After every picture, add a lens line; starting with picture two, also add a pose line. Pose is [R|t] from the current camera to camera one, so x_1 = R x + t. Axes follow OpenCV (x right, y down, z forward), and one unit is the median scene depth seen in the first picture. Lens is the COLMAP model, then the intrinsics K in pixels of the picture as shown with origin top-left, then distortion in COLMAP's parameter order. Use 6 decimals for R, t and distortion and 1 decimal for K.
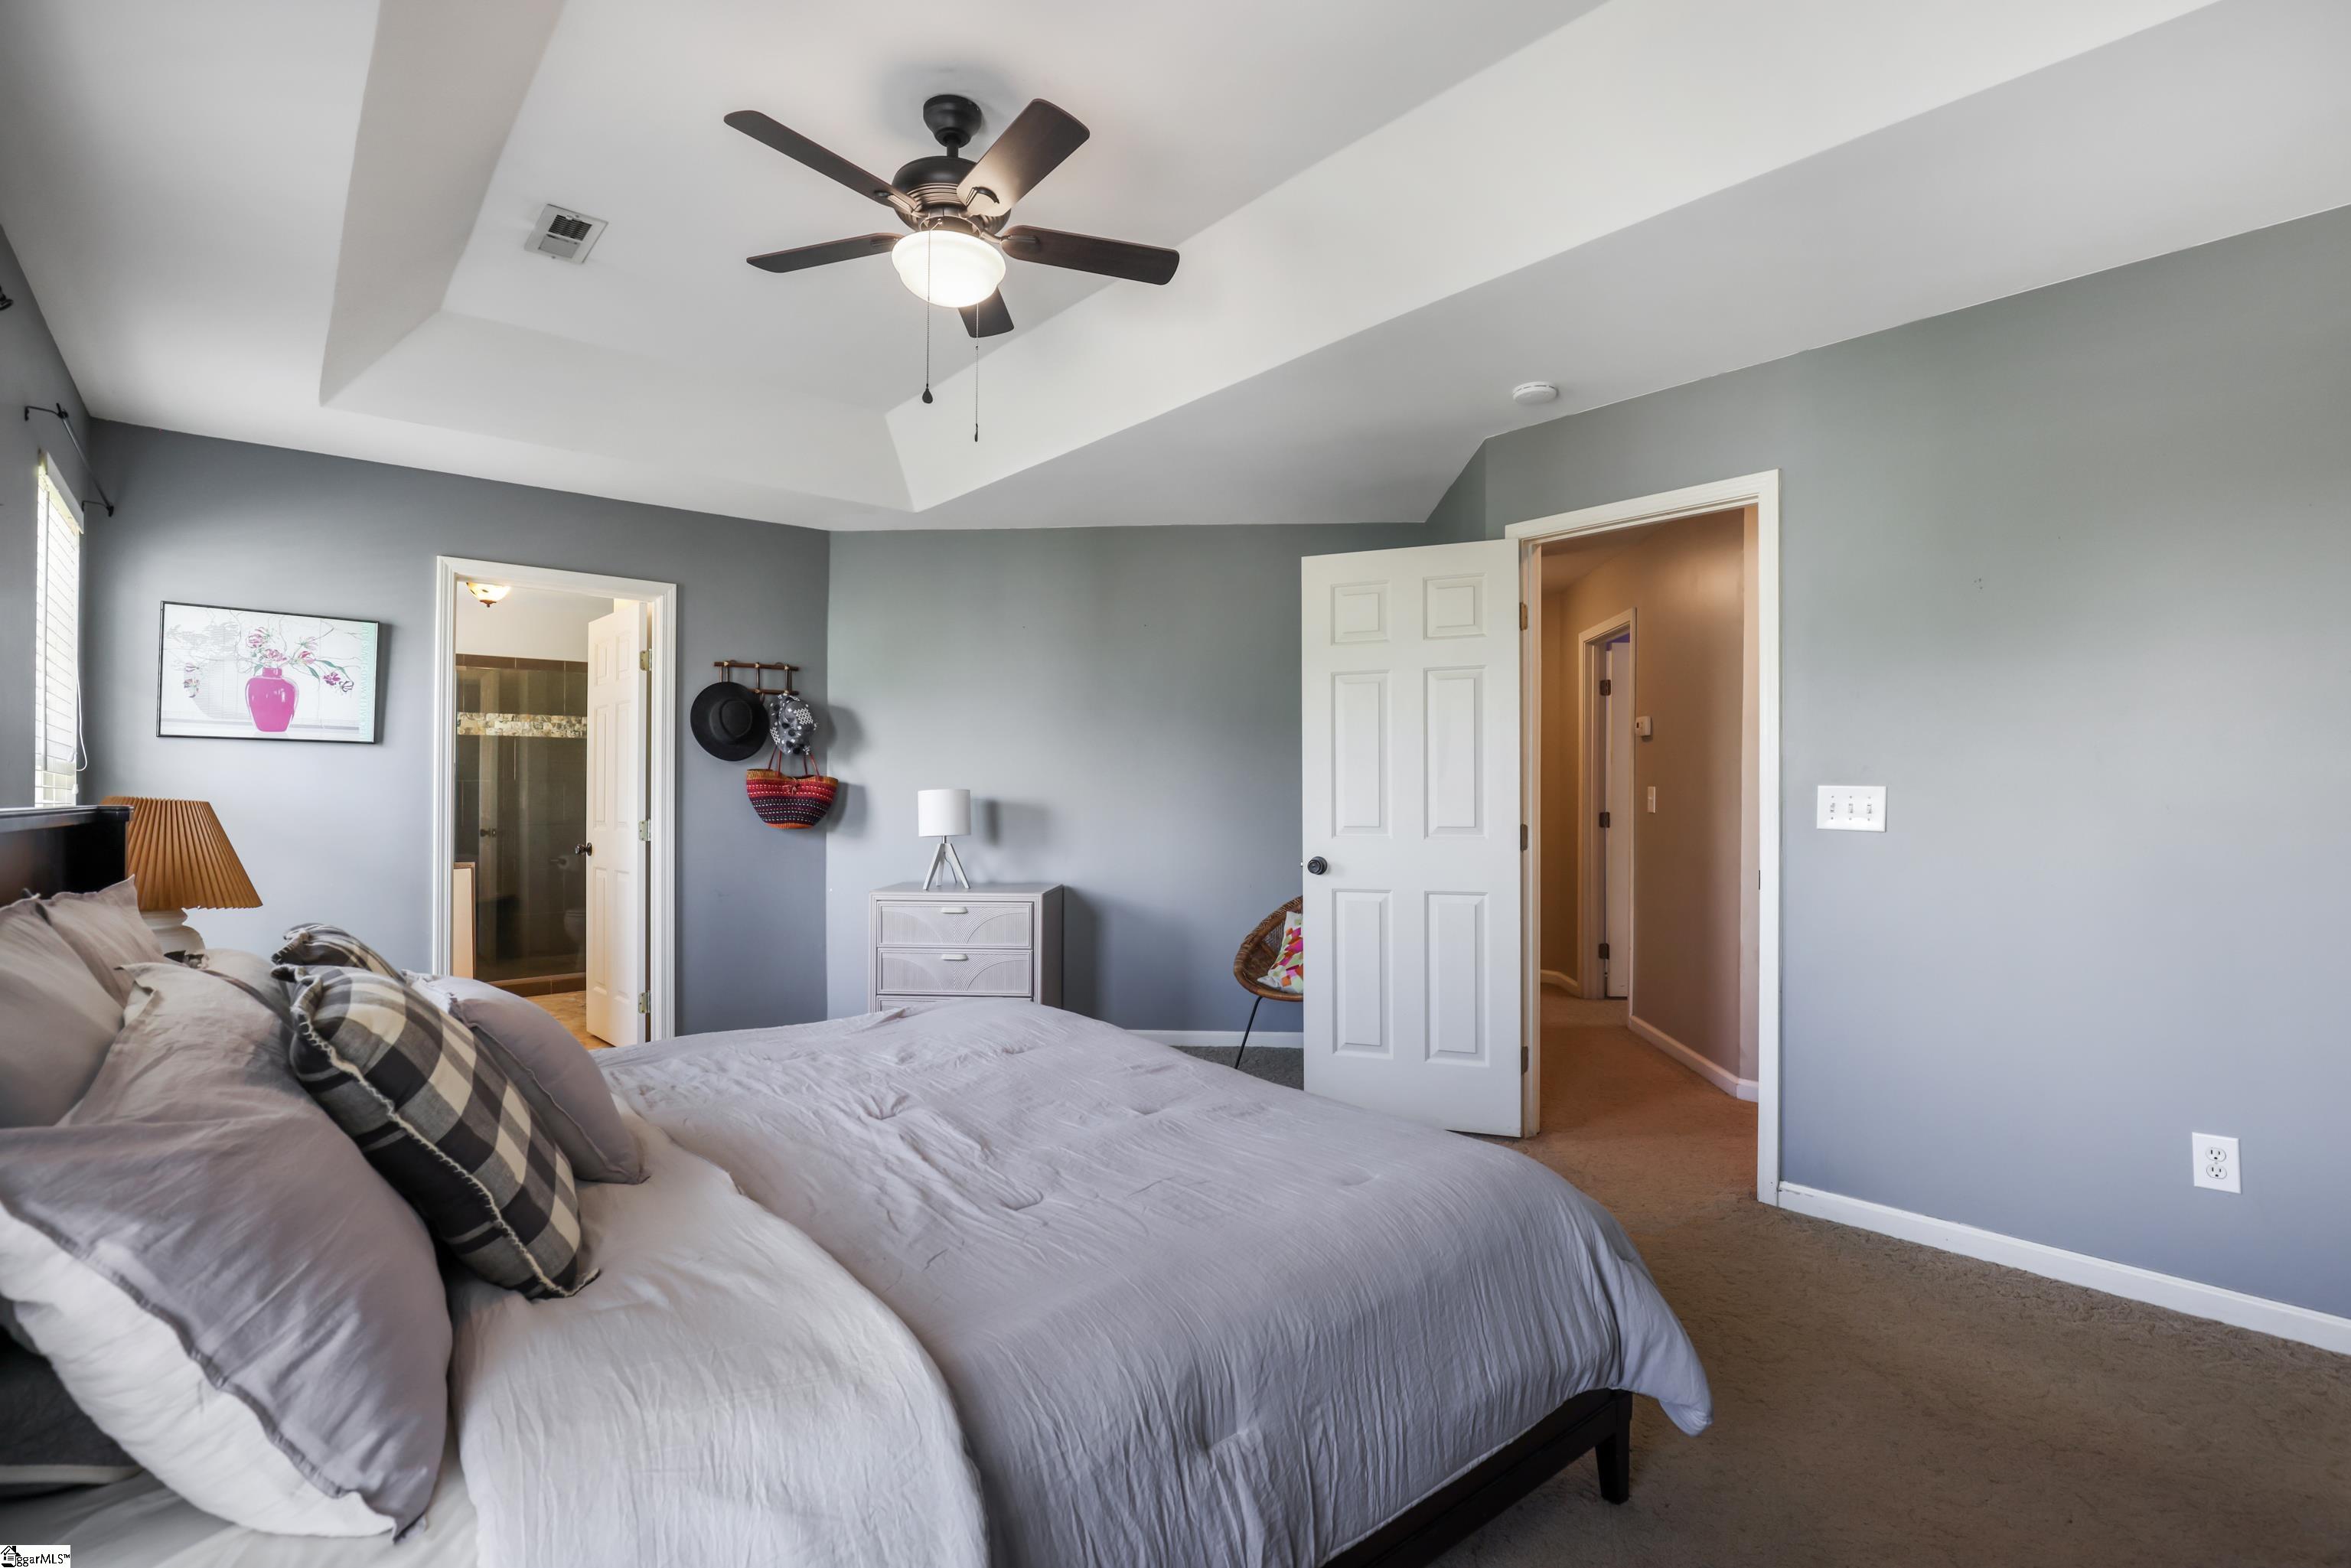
lens RADIAL K [[1078.4, 0, 1180.7], [0, 1078.4, 791.9], [0, 0, 1]] dist [-0.011162, 0.000830]
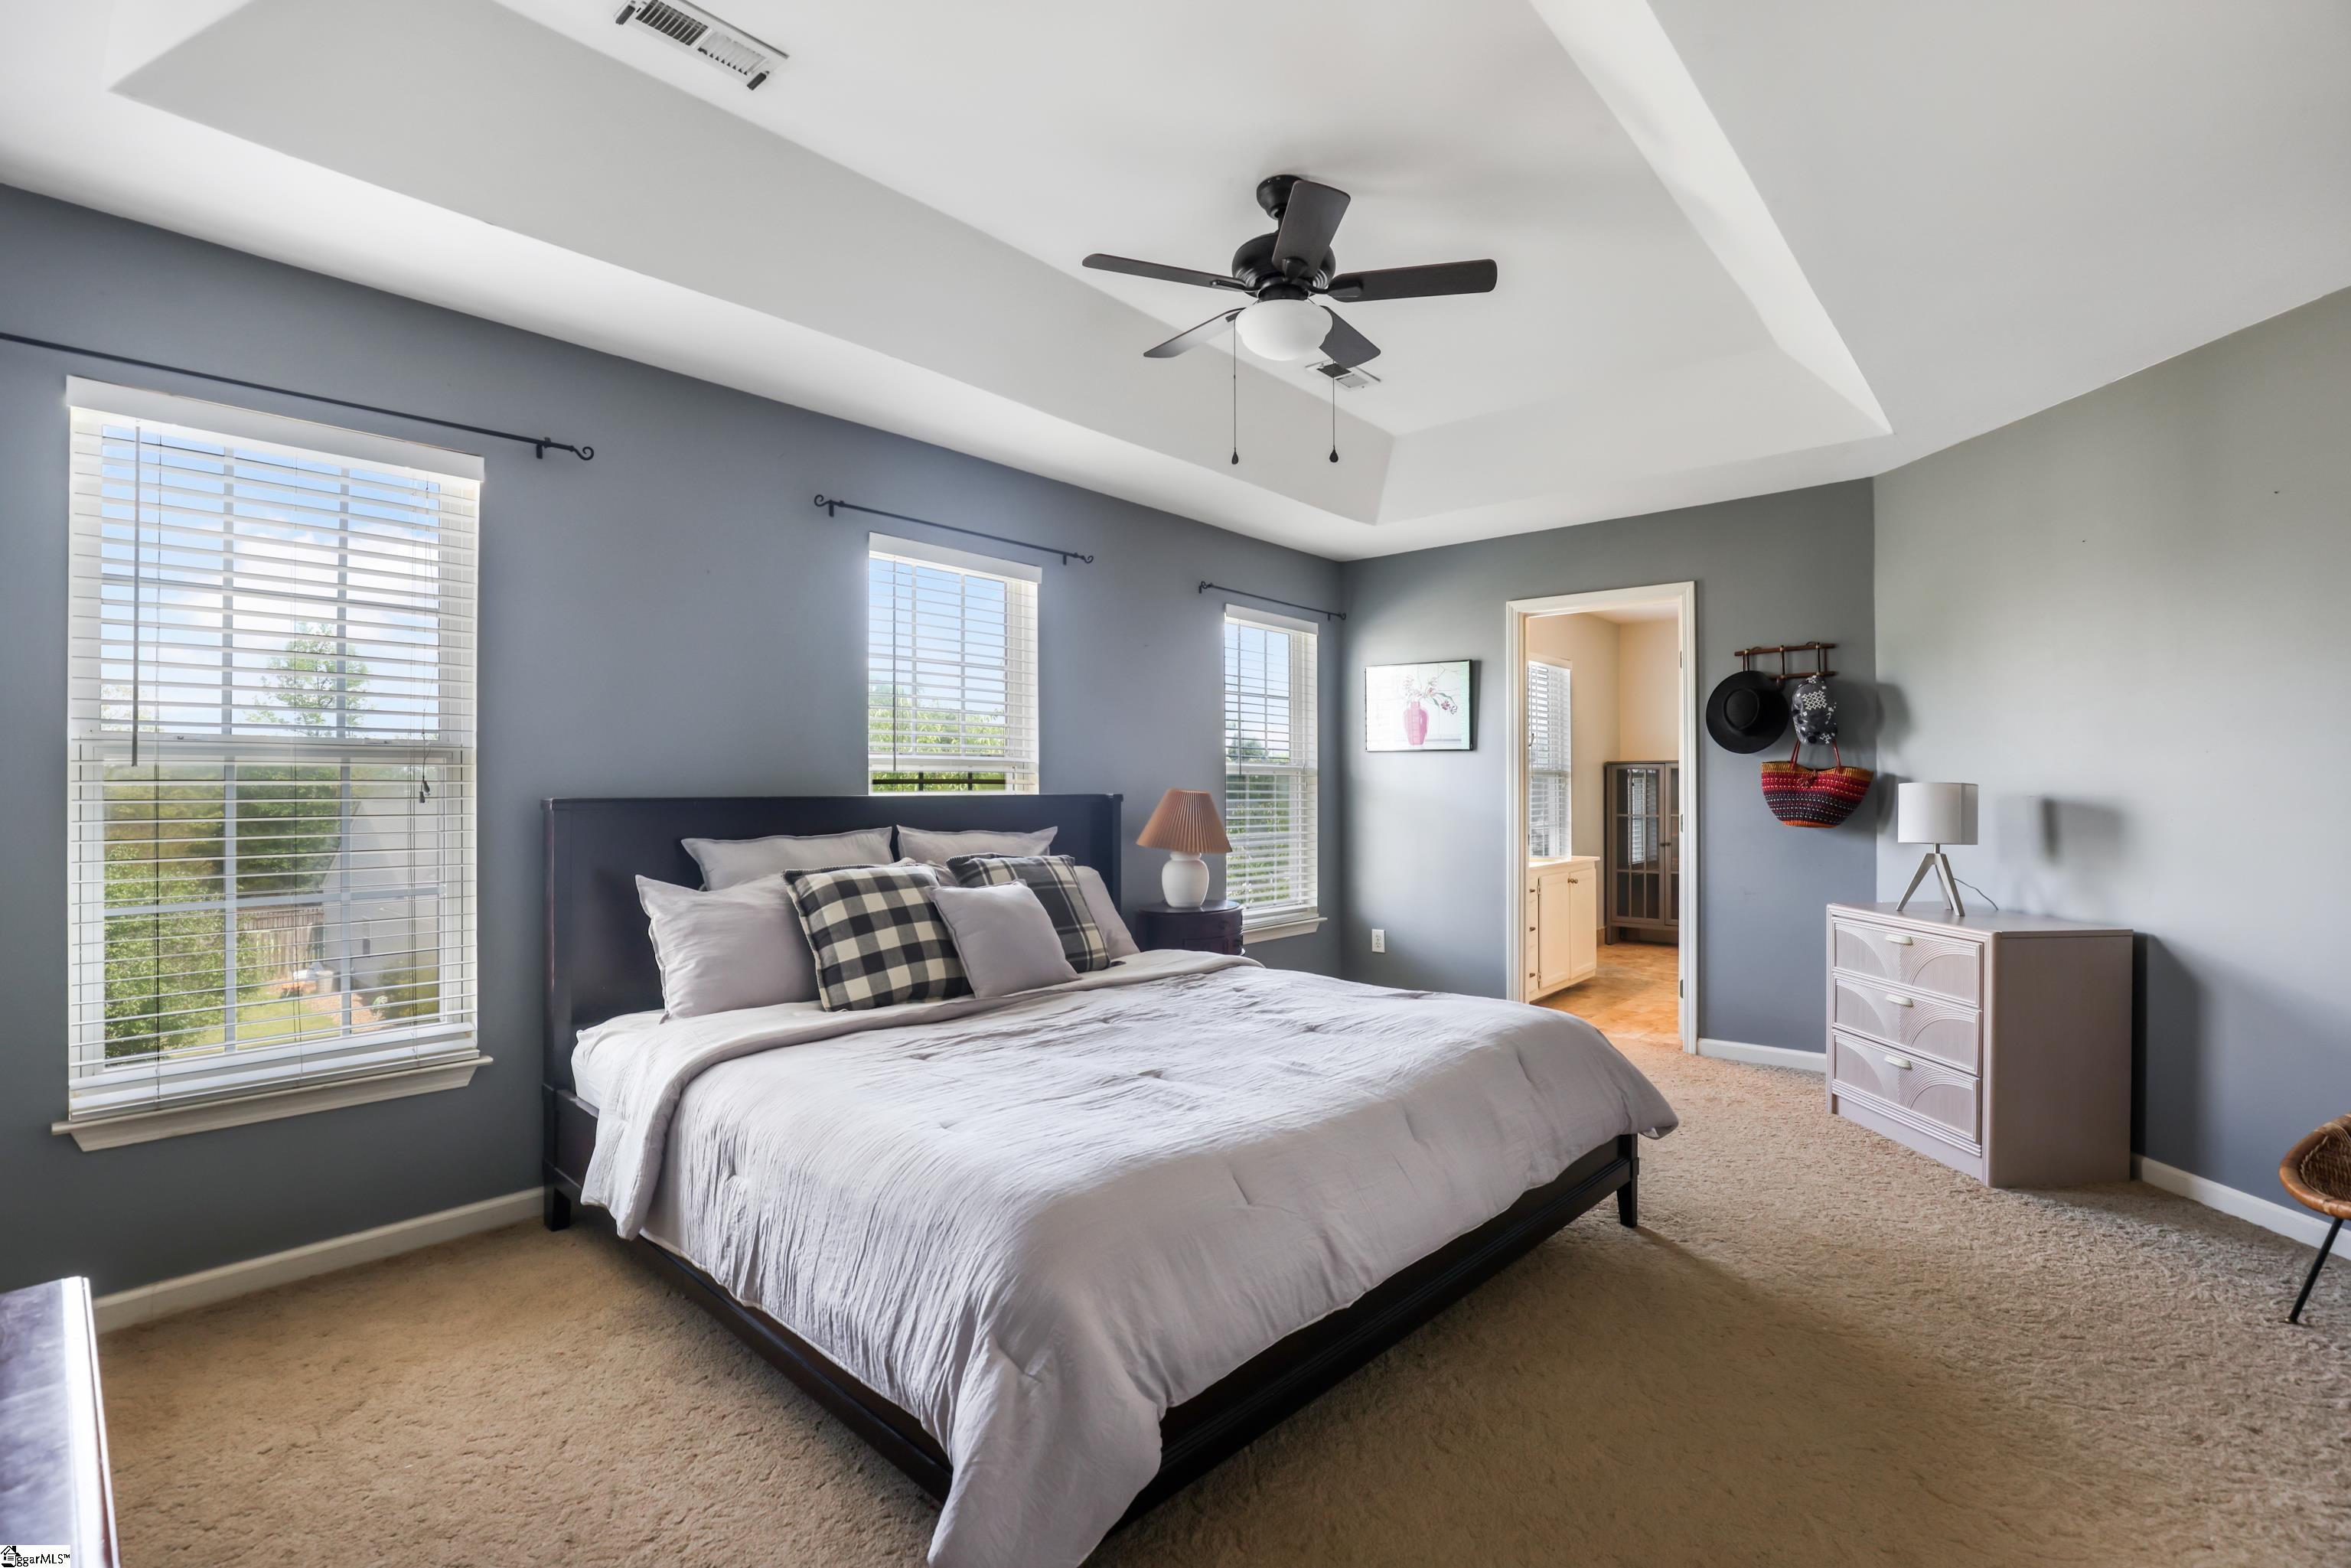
lens RADIAL K [[1078.4, 0, 1181.7], [0, 1078.4, 791.3], [0, 0, 1]] dist [-0.011162, 0.000830]
pose [[0.162013, 0.003144, -0.986784, 0.425388], [-0.000036, 0.999995, 0.003180, 0.001649], [0.986789, -0.000479, 0.162012, 0.338888]]
